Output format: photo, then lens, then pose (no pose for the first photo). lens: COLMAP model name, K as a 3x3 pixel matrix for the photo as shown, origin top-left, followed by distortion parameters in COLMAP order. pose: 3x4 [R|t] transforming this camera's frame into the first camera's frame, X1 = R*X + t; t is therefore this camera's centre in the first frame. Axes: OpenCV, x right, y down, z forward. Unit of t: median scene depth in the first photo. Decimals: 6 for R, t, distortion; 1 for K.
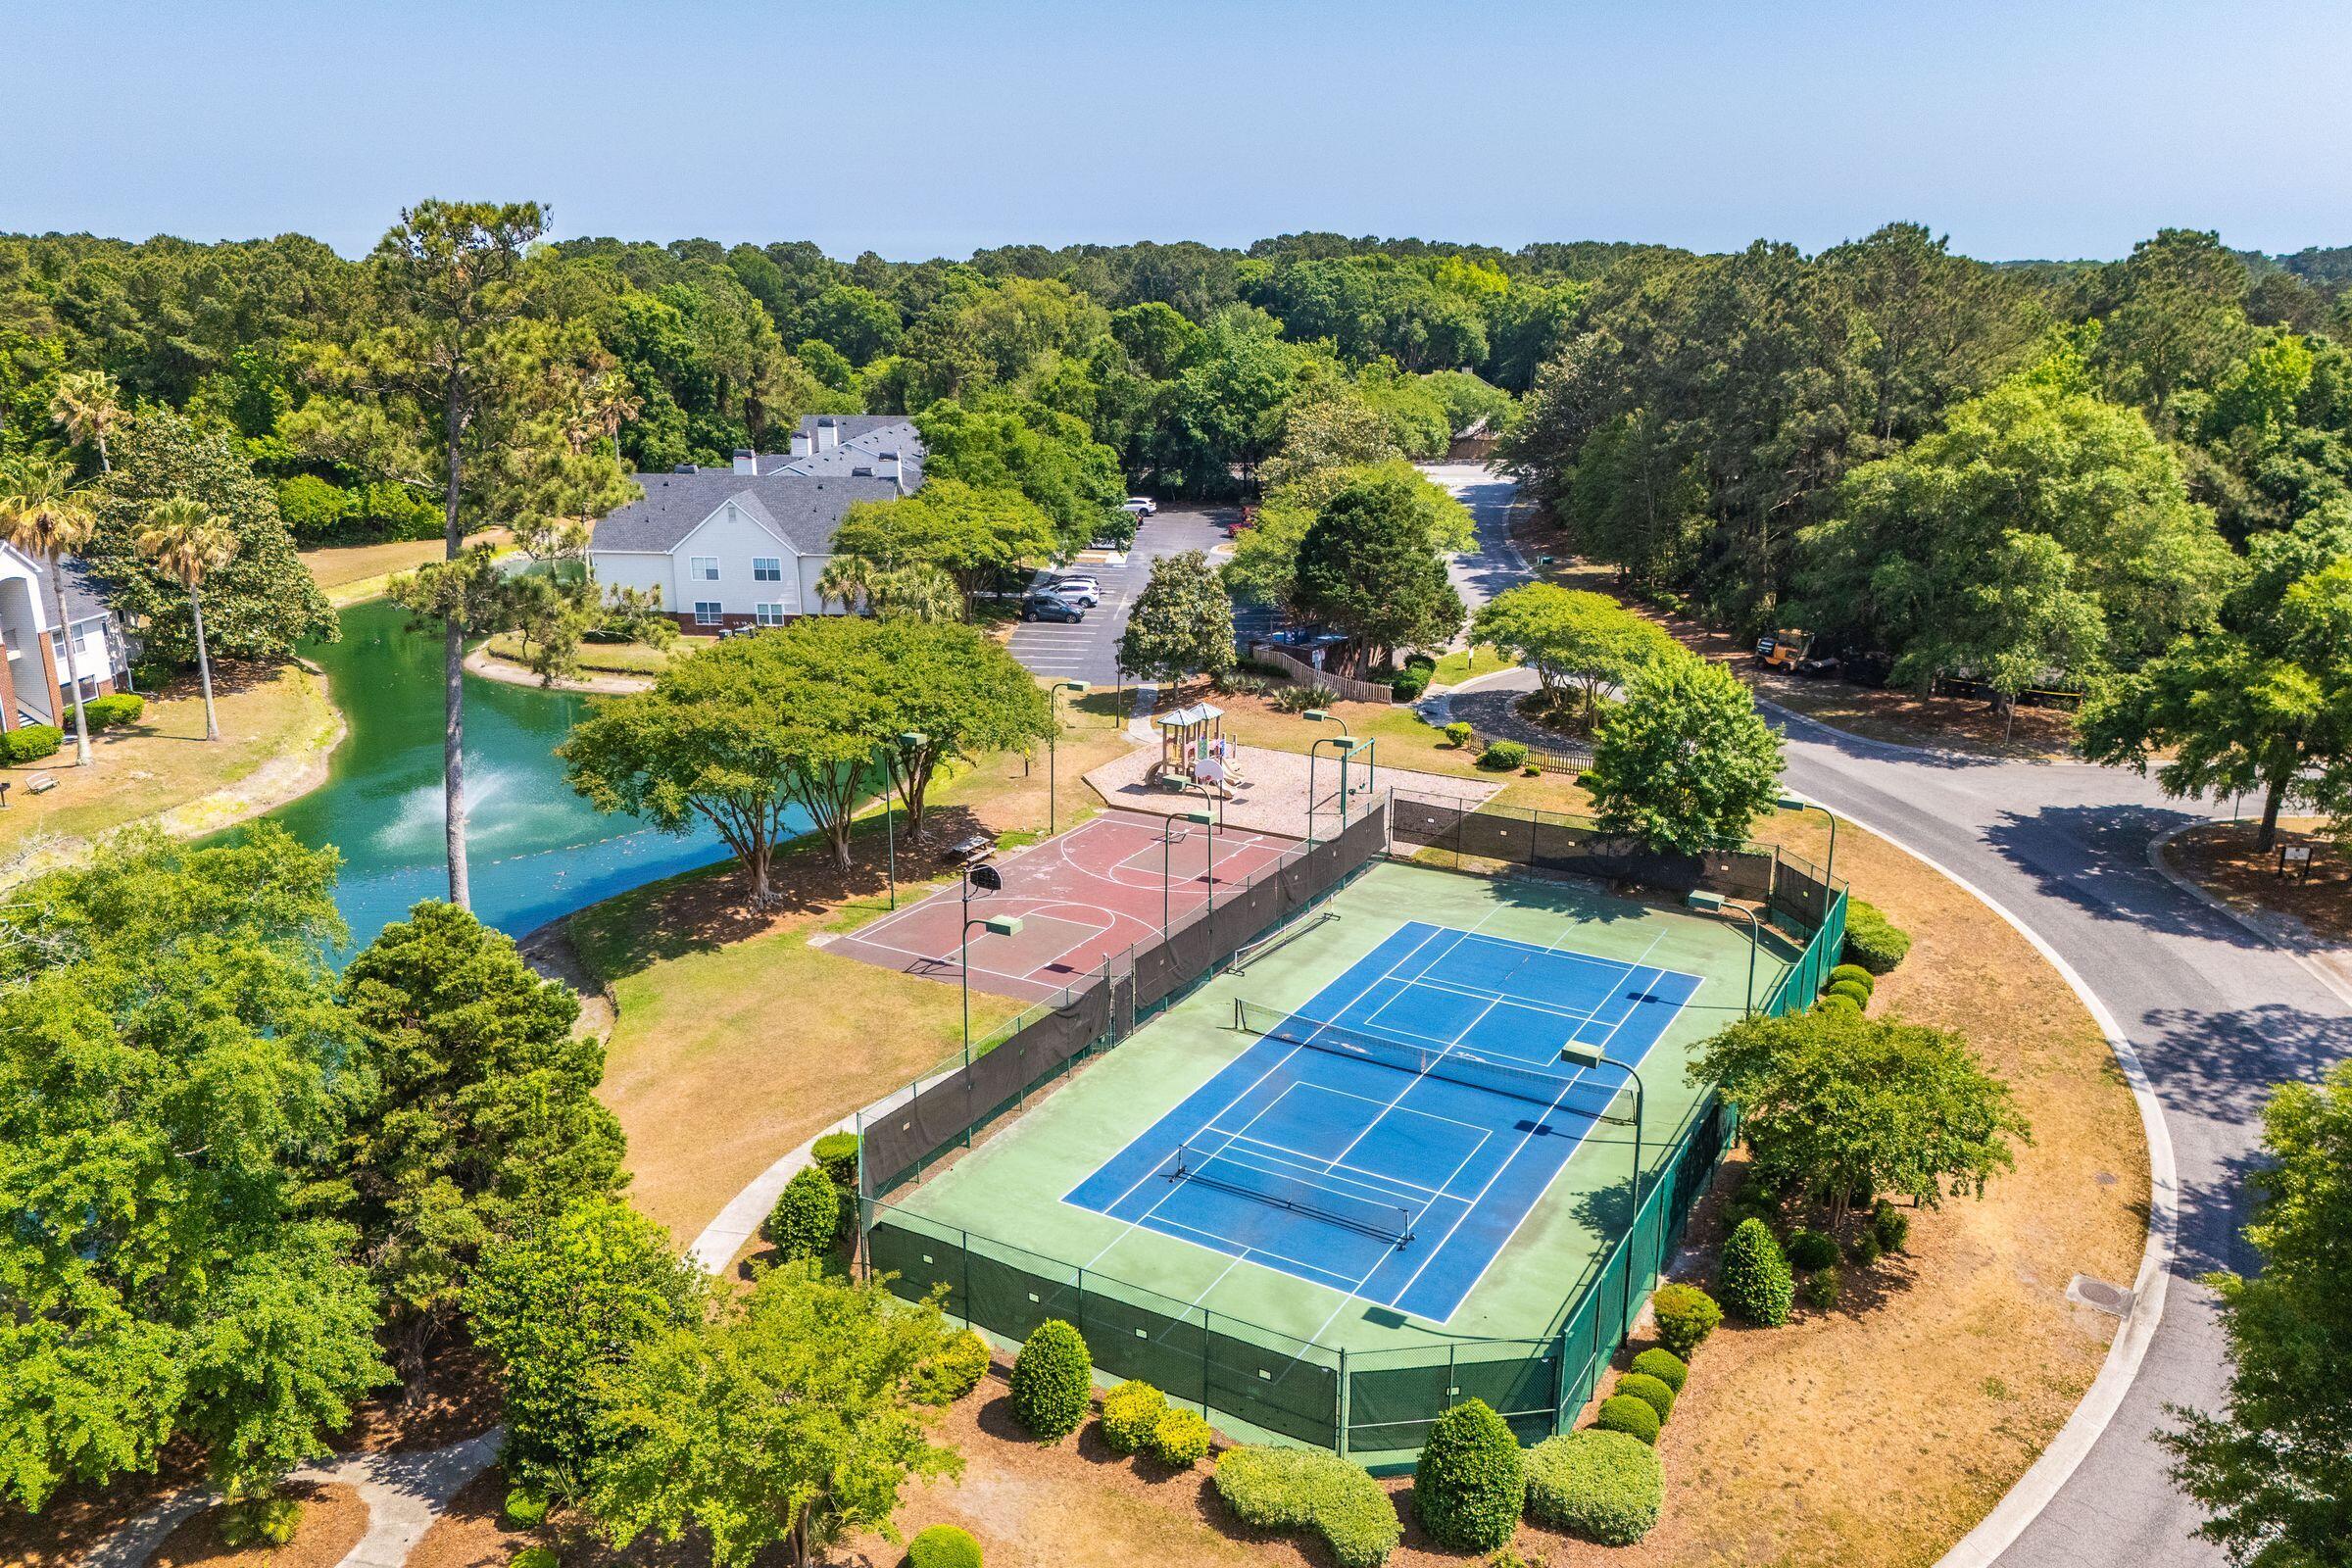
lens RADIAL K [[1717.2, 0, 1174.1], [0, 1717.2, 730.9], [0, 0, 1]] dist [0.060611, -0.052245]
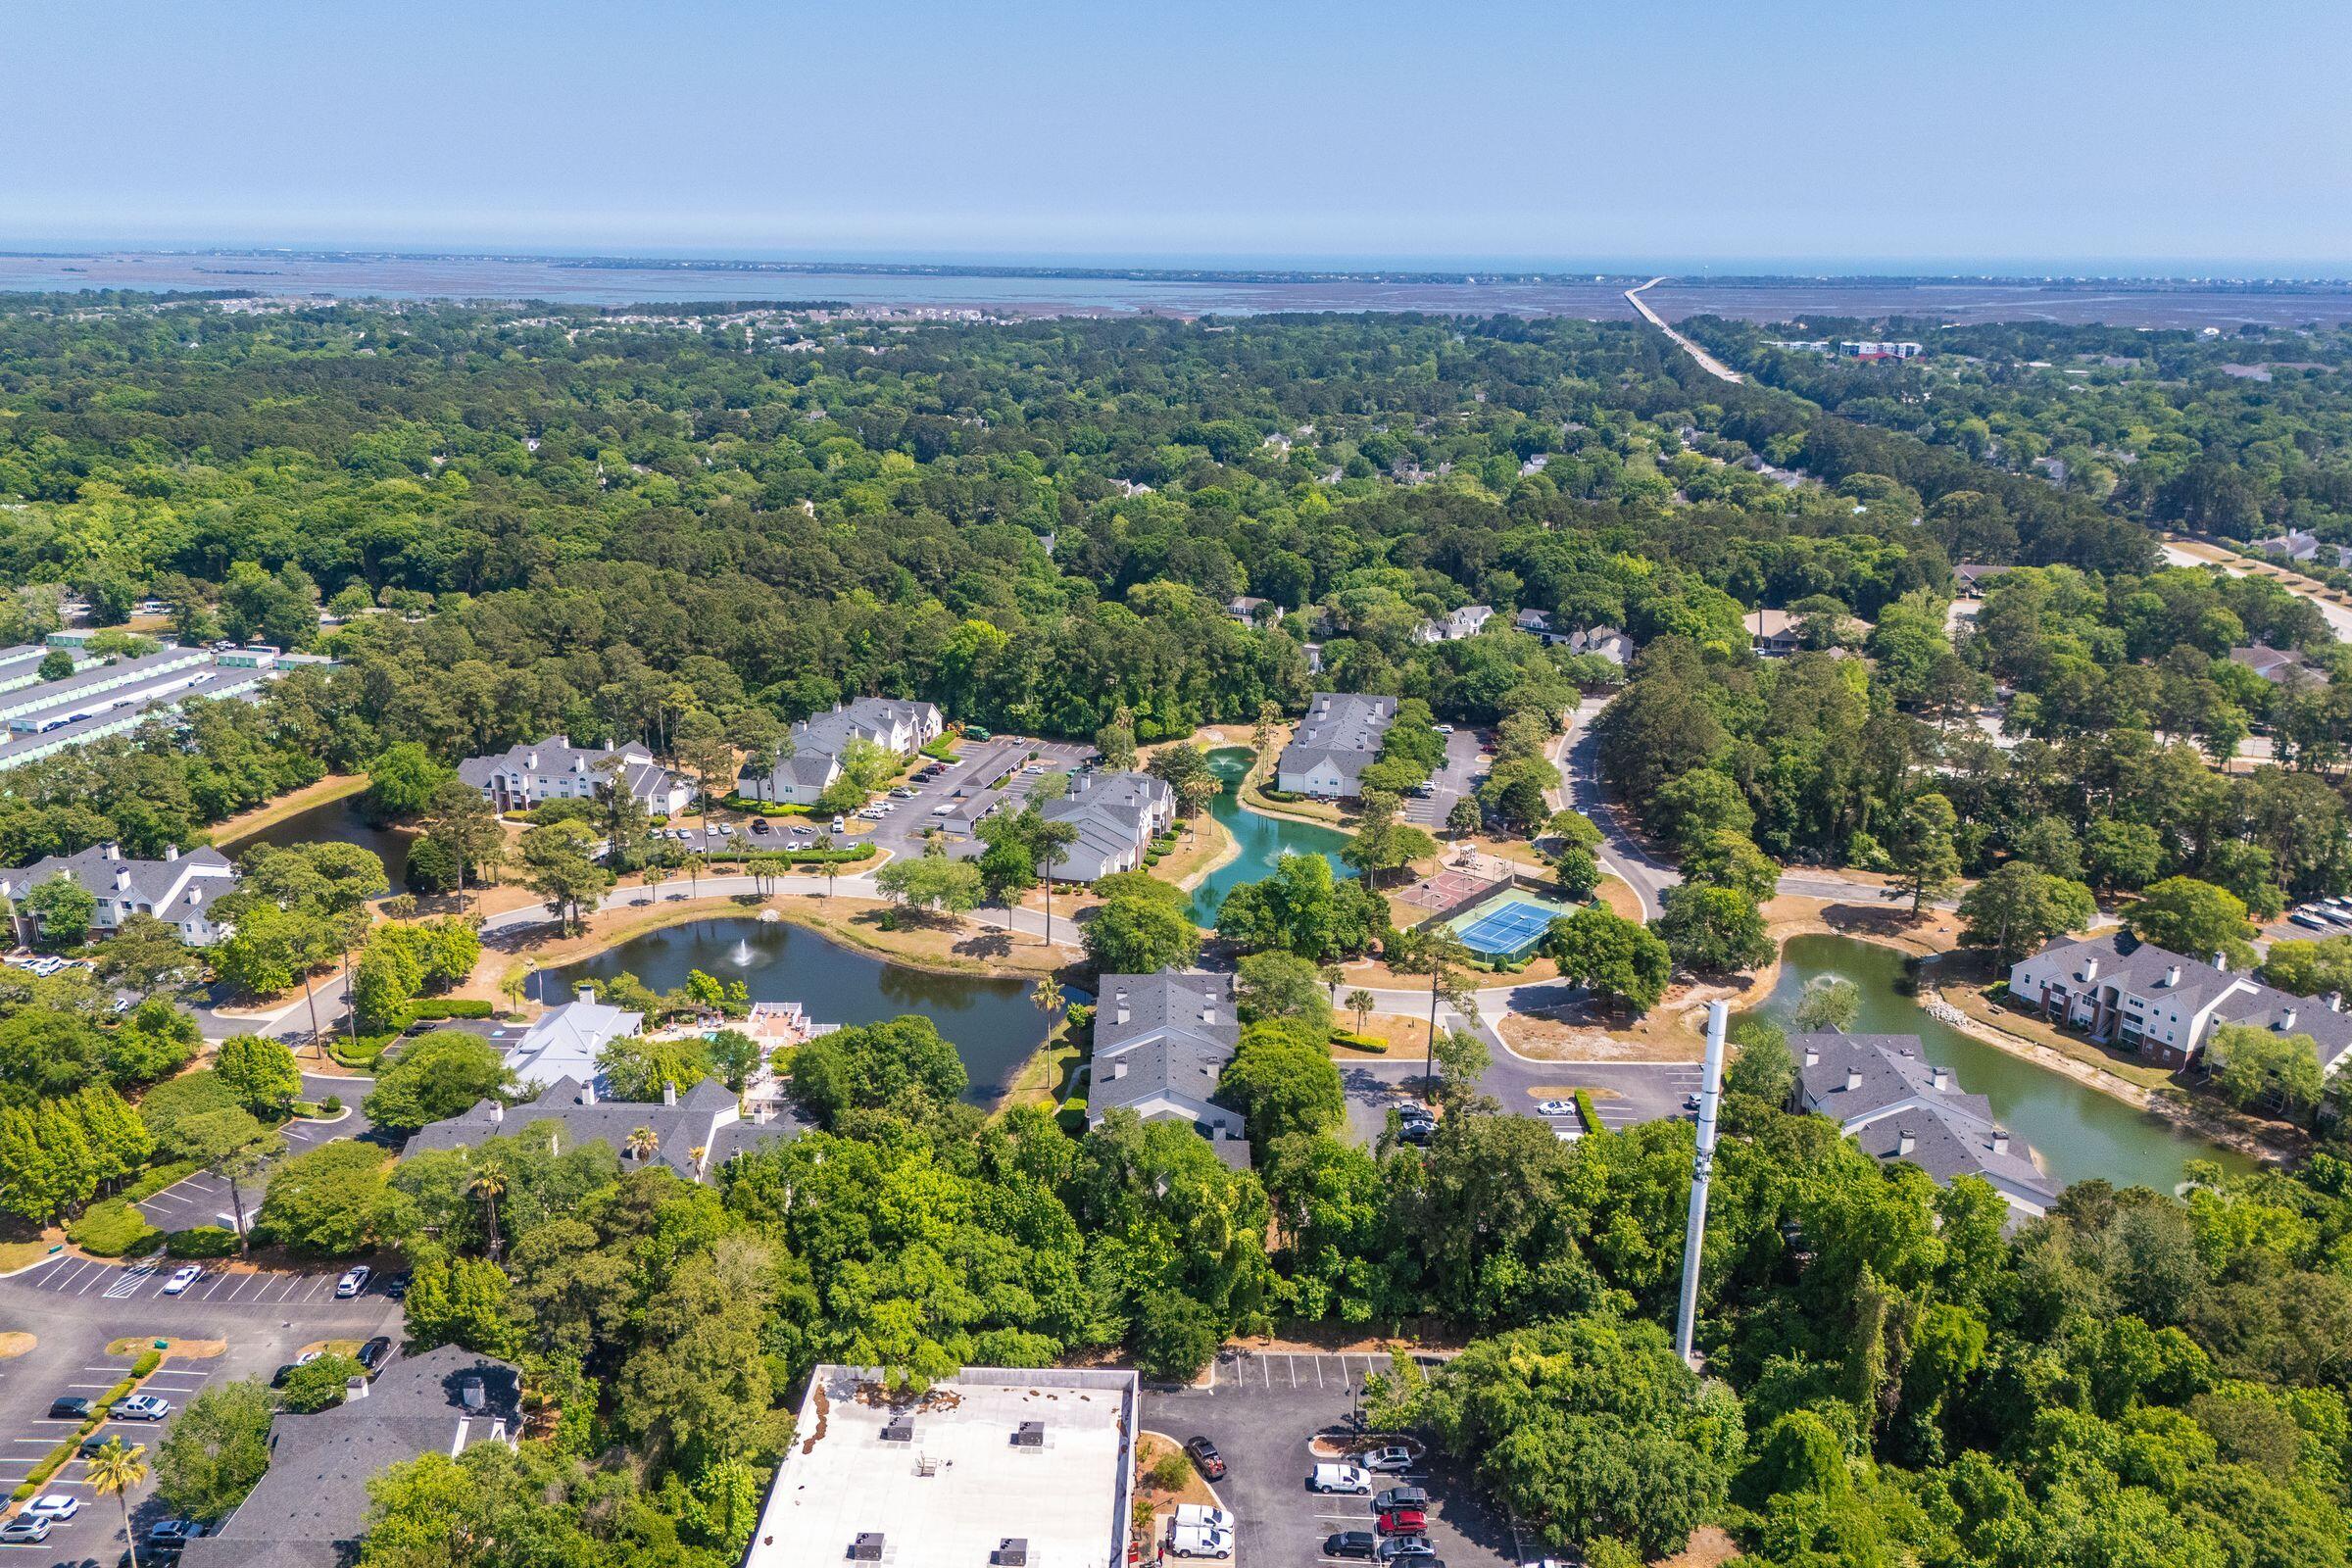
lens RADIAL K [[1717.2, 0, 1174.1], [0, 1717.2, 730.9], [0, 0, 1]] dist [0.060611, -0.052245]
pose [[0.987941, 0.051010, -0.146189, -0.080540], [-0.049773, 0.998687, 0.012105, -0.251423], [0.146614, -0.004683, 0.989183, -2.613904]]
